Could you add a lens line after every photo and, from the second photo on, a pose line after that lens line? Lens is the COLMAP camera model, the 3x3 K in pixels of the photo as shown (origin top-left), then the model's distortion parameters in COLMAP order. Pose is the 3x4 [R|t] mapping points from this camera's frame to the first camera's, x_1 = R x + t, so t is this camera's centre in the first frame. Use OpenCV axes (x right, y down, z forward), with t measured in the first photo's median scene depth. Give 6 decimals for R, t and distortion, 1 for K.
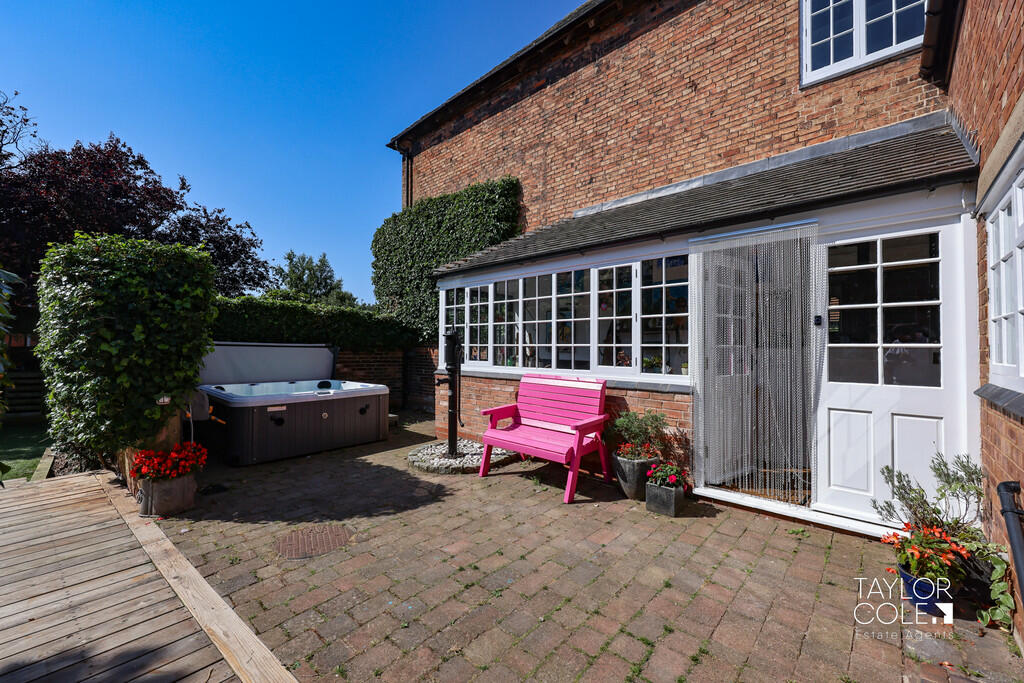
lens RADIAL K [[408.3, 0, 506.5], [0, 408.3, 341.7], [0, 0, 1]] dist [-0.003149, -0.000126]
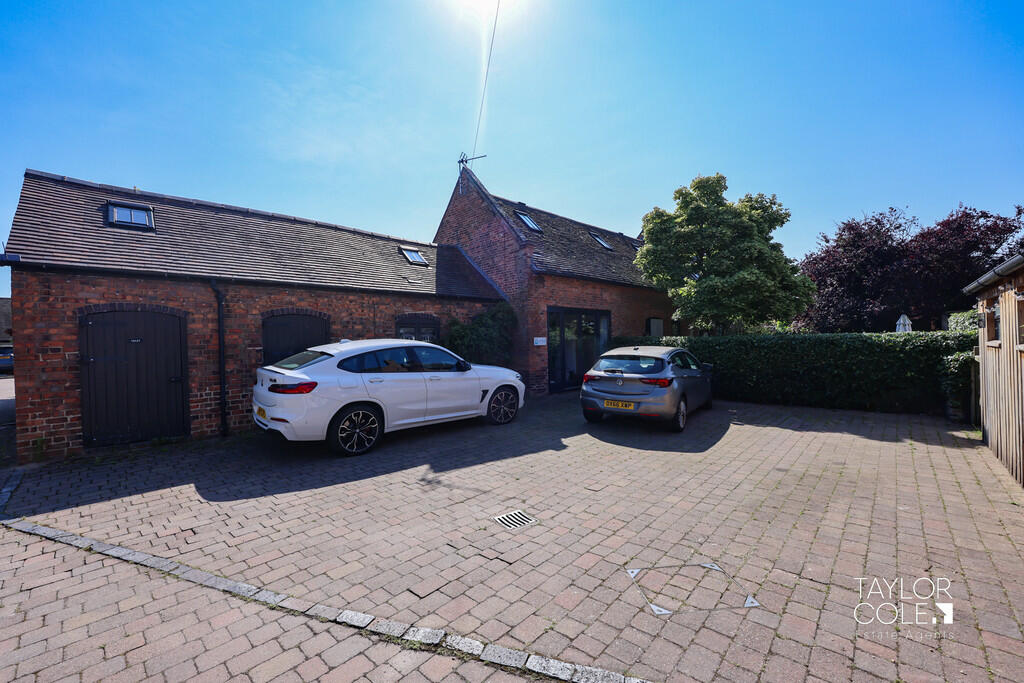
lens RADIAL K [[408.3, 0, 511.5], [0, 408.3, 339.2], [0, 0, 1]] dist [-0.003149, -0.000126]
pose [[-0.011475, -0.005110, -0.999921, 1.118888], [0.024884, 0.999676, -0.005395, -0.030246], [0.999624, -0.024944, -0.011344, -1.327054]]
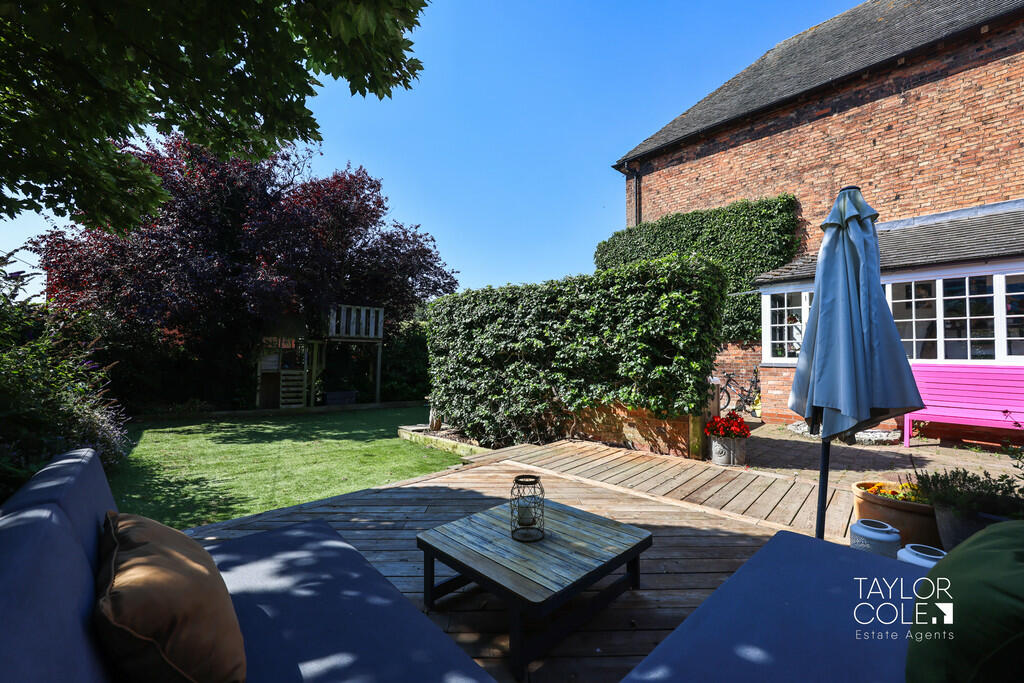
lens RADIAL K [[408.3, 0, 514.9], [0, 408.3, 343.2], [0, 0, 1]] dist [-0.003149, -0.000126]
pose [[0.997911, -0.000279, -0.064598, -0.772736], [-0.000710, 0.999883, -0.015293, 0.027794], [0.064595, 0.015307, 0.997794, -0.188929]]
